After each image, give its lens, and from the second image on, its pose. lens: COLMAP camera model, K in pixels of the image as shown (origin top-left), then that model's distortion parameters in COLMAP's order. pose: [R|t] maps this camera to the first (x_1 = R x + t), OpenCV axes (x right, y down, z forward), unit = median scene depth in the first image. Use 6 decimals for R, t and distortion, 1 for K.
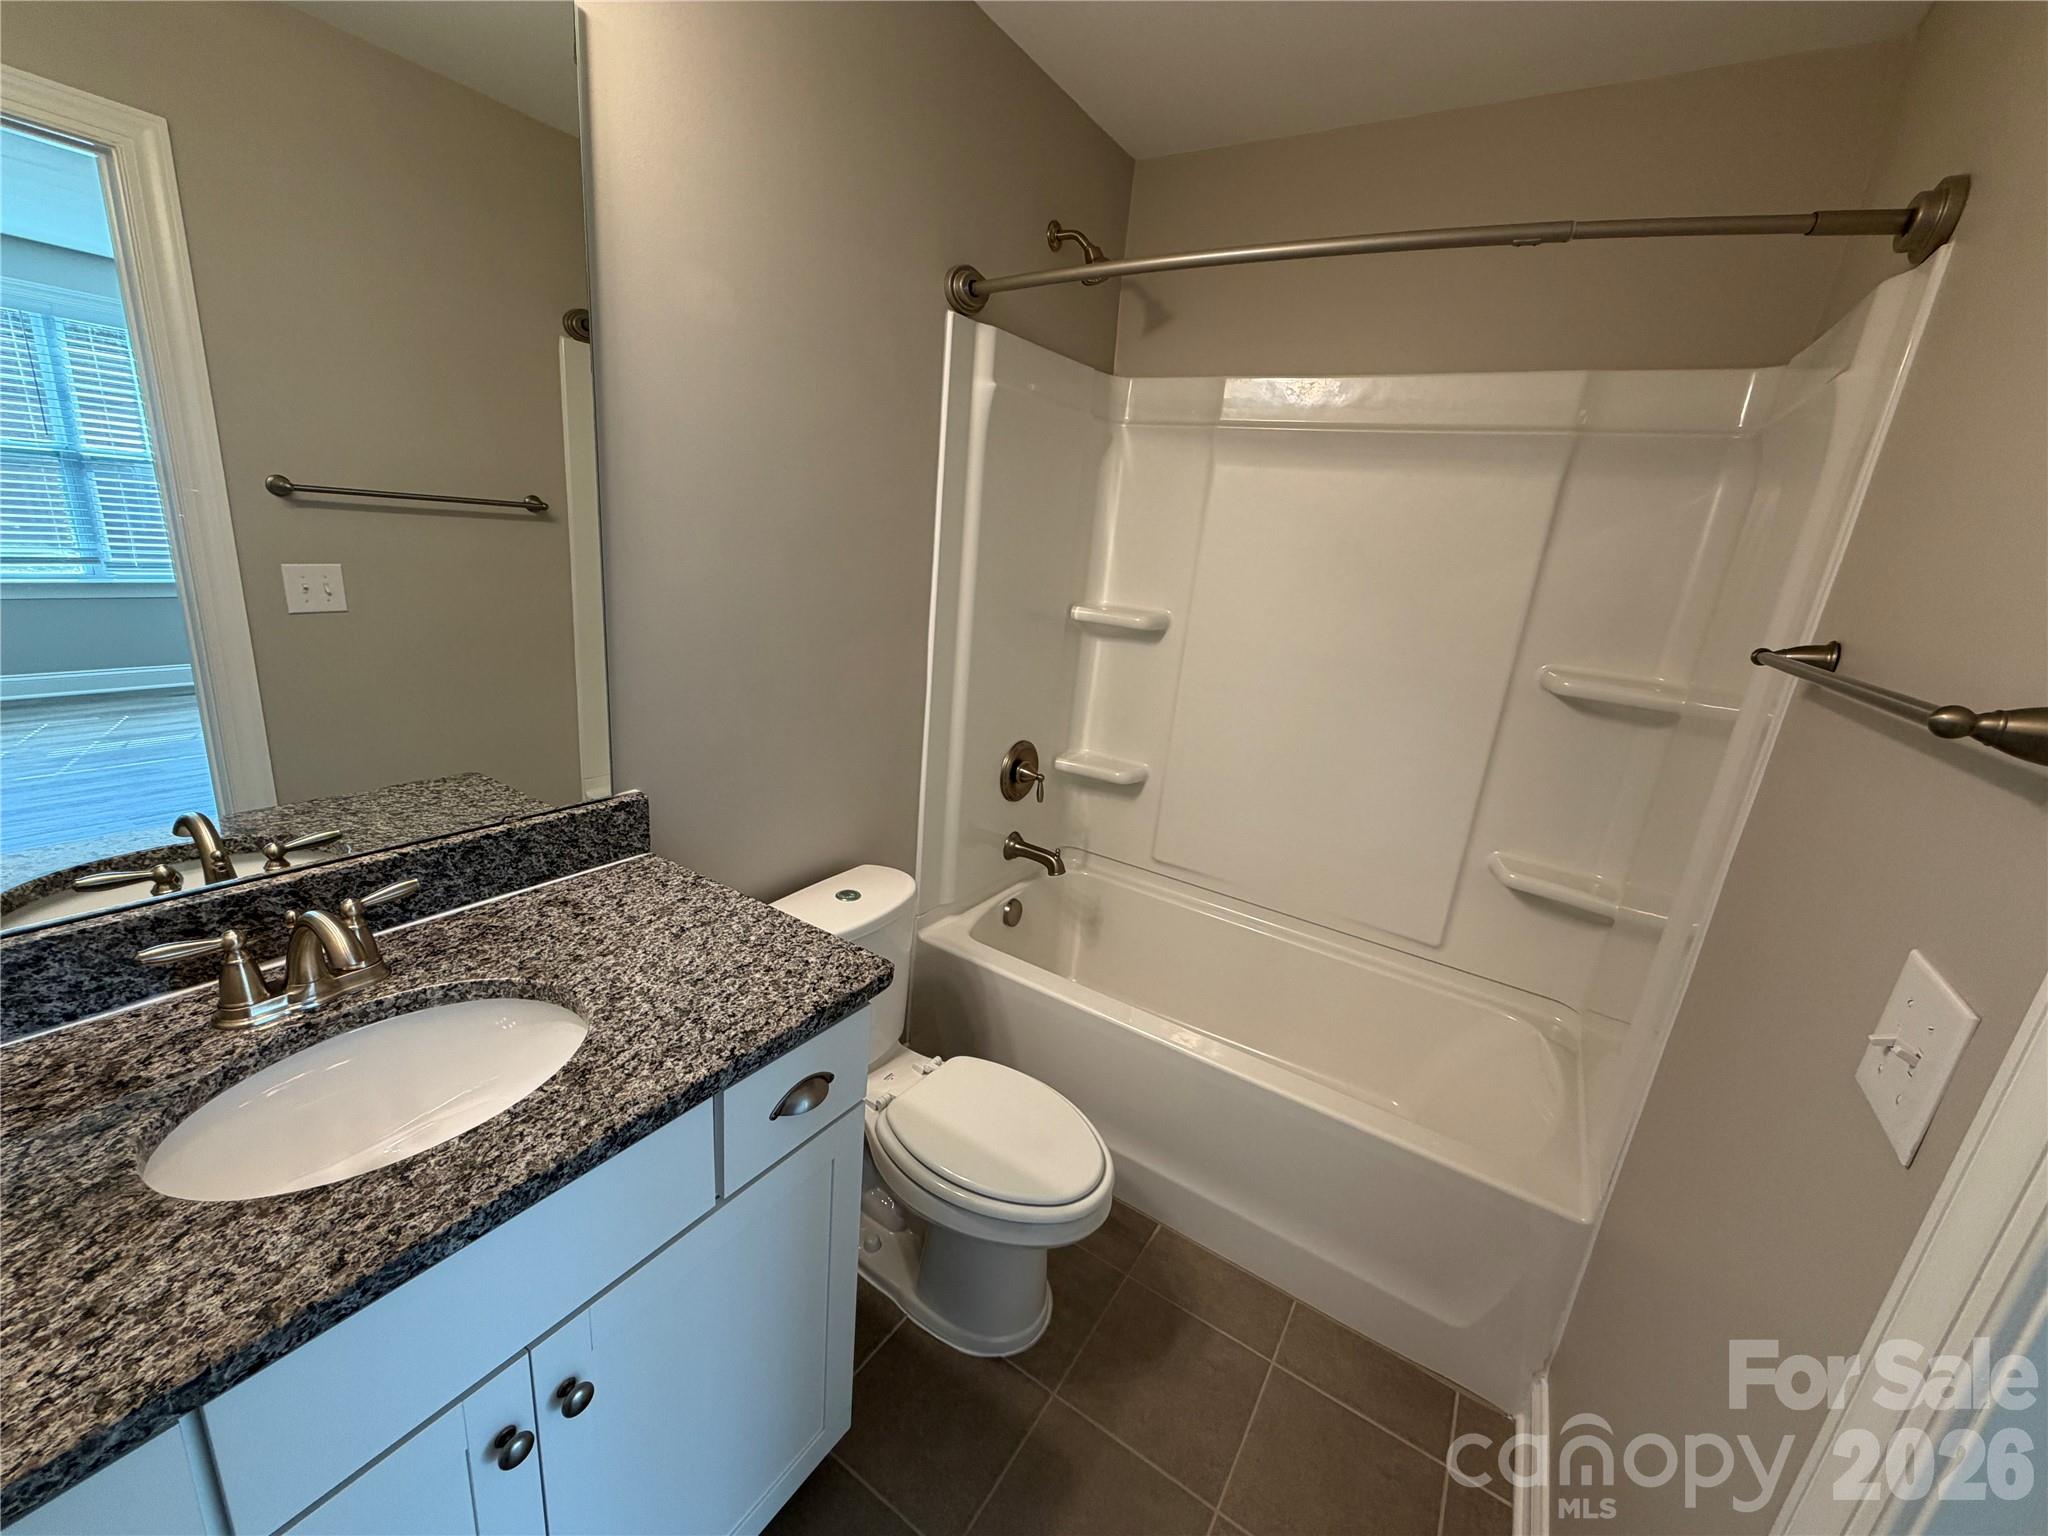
lens RADIAL K [[817.0, 0, 1035.3], [0, 817.0, 772.5], [0, 0, 1]] dist [-0.003931, 0.000801]
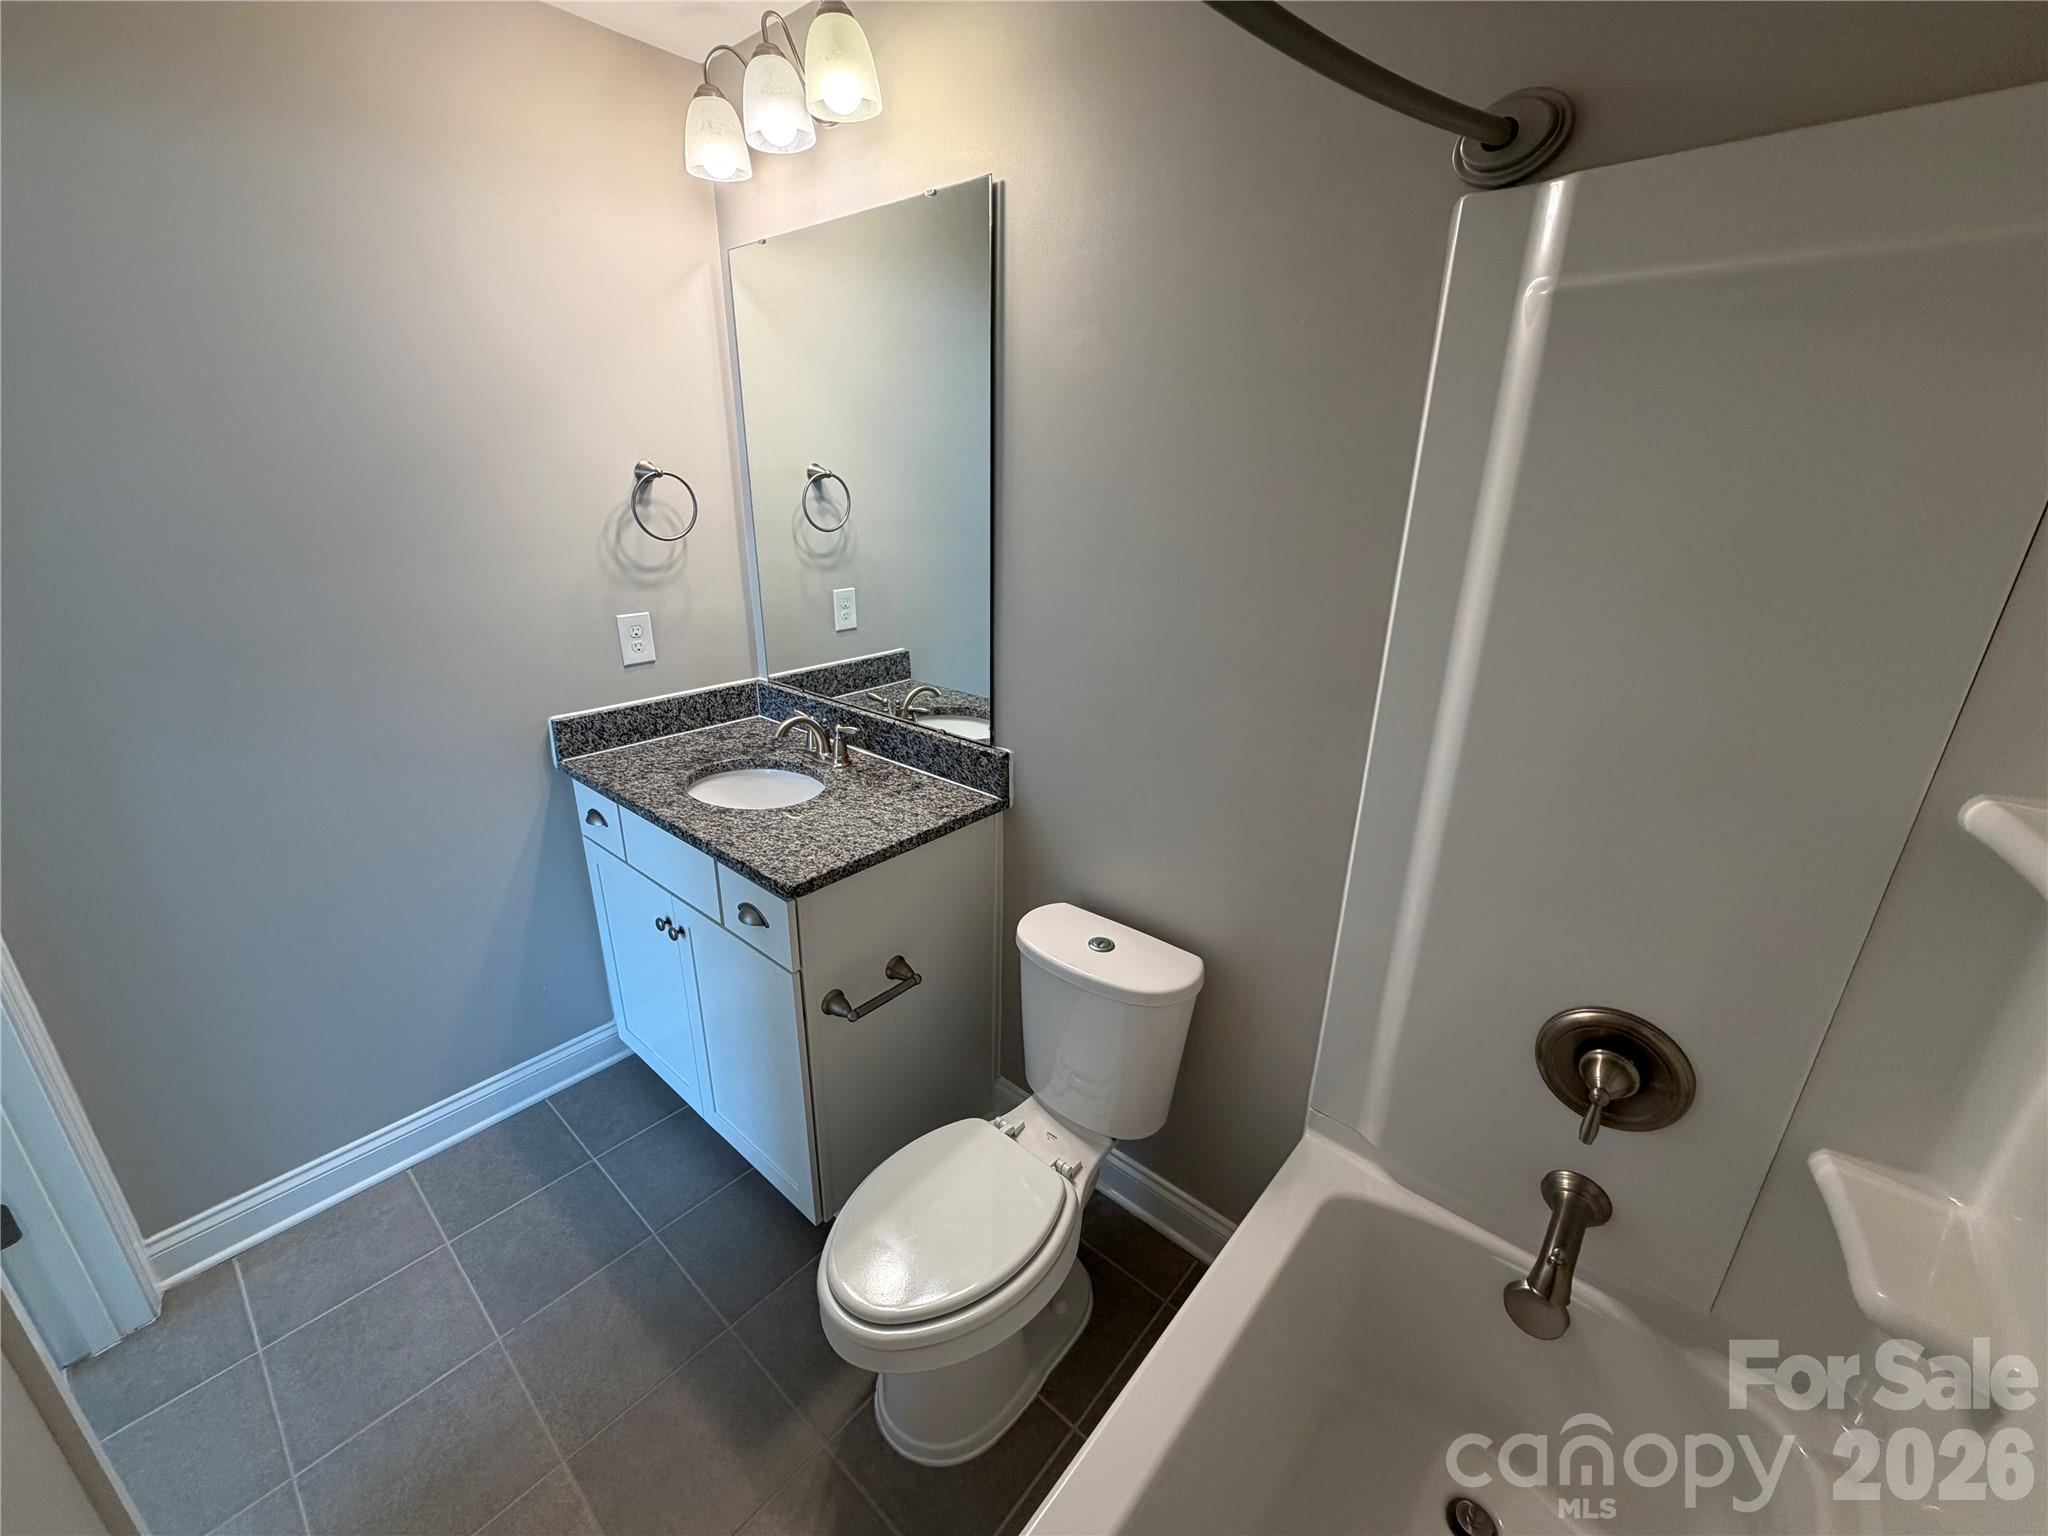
lens RADIAL K [[817.0, 0, 1024.0], [0, 817.0, 771.6], [0, 0, 1]] dist [-0.003931, 0.000801]
pose [[-0.148659, 0.242903, -0.958592, 1.031656], [-0.306196, 0.910417, 0.278181, -0.425712], [0.940290, 0.334871, -0.060966, 1.475203]]
